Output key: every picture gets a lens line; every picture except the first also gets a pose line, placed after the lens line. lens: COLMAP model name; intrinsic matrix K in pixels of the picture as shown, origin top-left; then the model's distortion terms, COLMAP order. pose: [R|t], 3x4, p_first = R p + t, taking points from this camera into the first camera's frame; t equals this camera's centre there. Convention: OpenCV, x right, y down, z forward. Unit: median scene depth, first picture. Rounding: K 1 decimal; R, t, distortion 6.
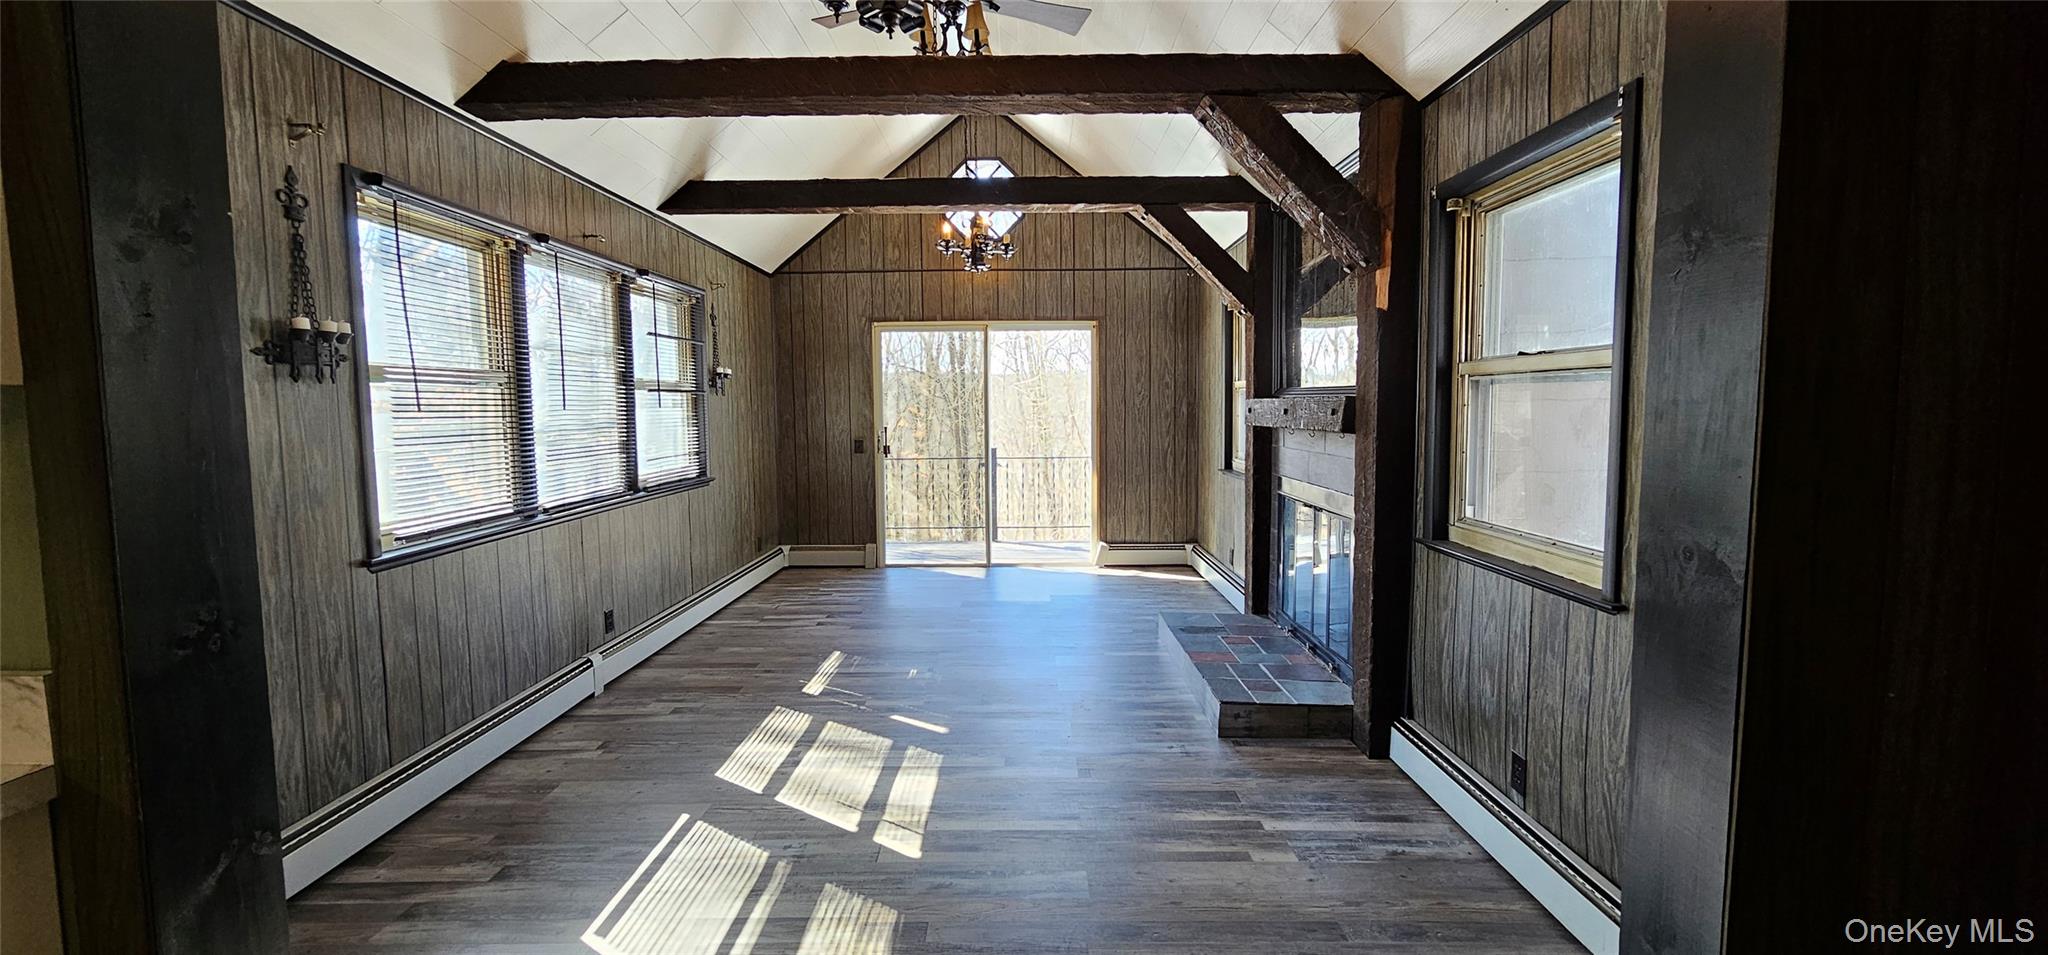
lens RADIAL K [[840.7, 0, 1015.9], [0, 840.7, 467.3], [0, 0, 1]] dist [-0.001598, -0.000705]
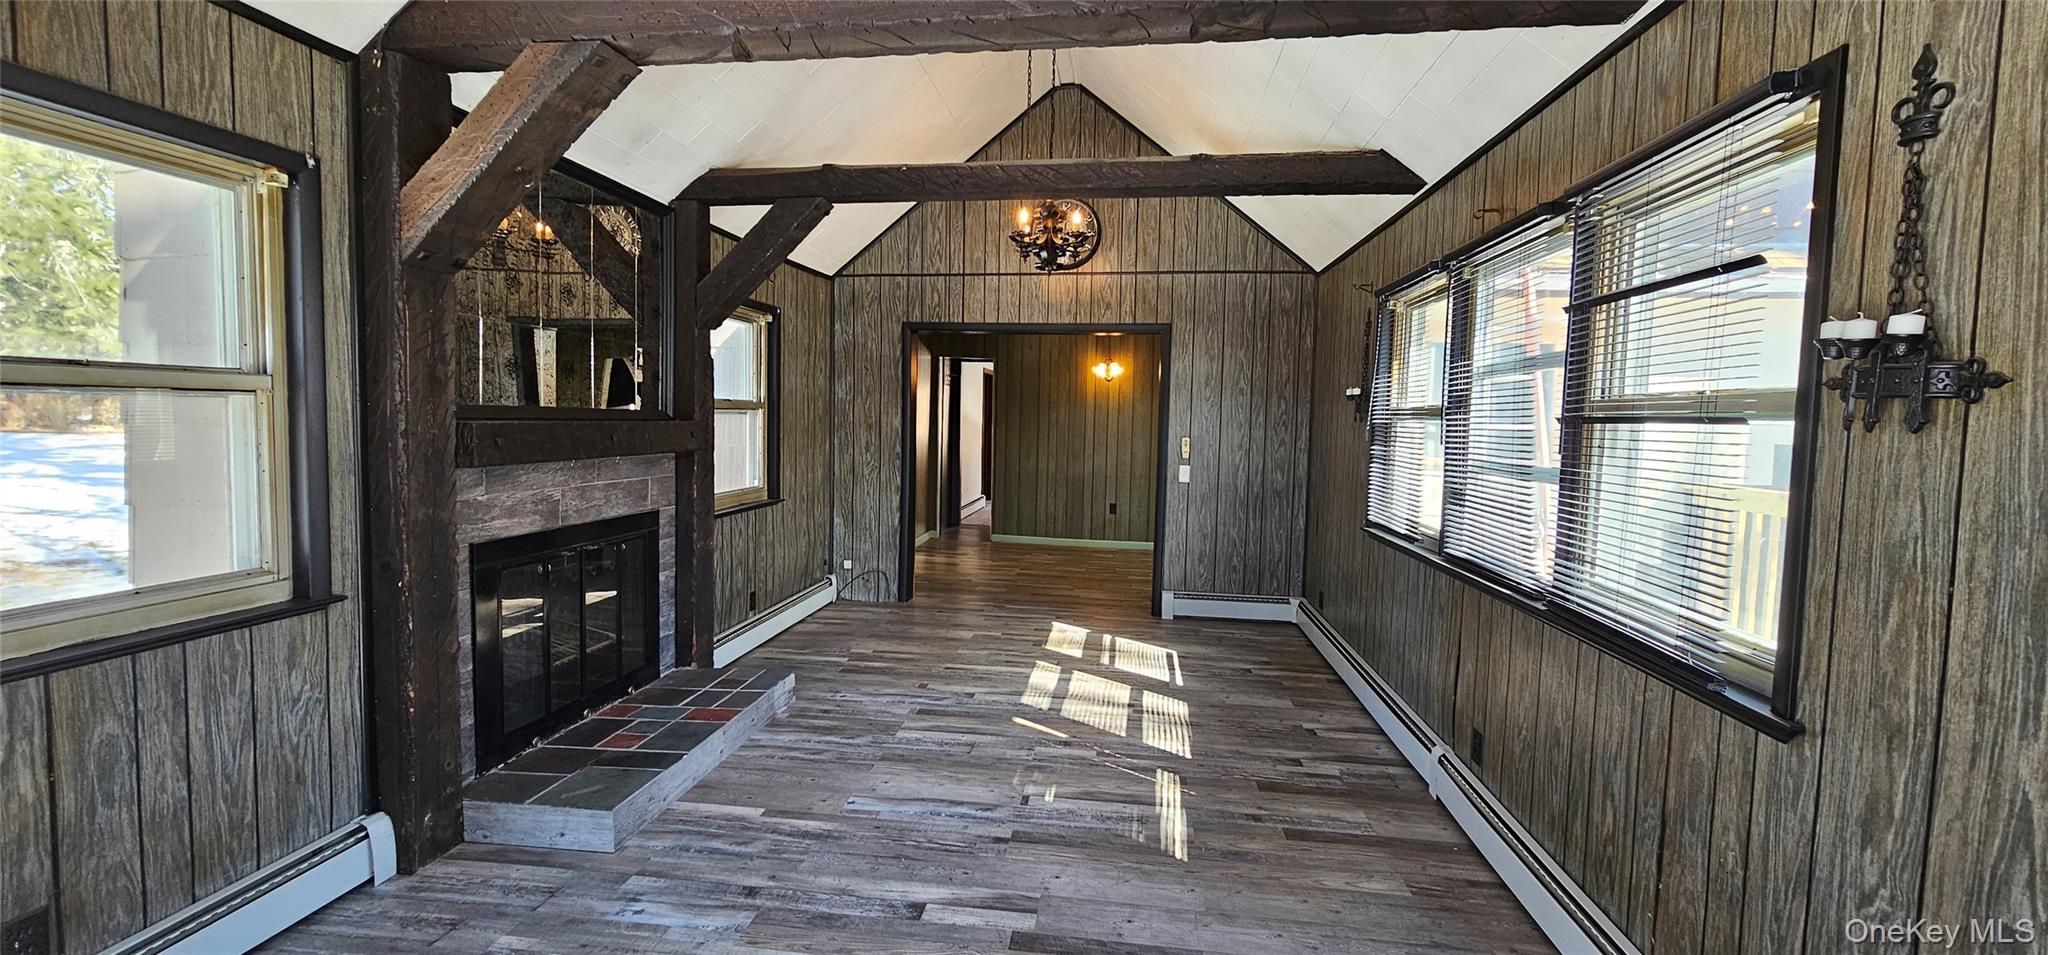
lens RADIAL K [[840.7, 0, 1023.6], [0, 840.7, 470.3], [0, 0, 1]] dist [-0.001598, -0.000705]
pose [[-0.992789, -0.018579, 0.118428, -0.228466], [-0.002261, 0.990643, 0.136464, -0.178562], [-0.119855, 0.135212, -0.983541, 2.121988]]
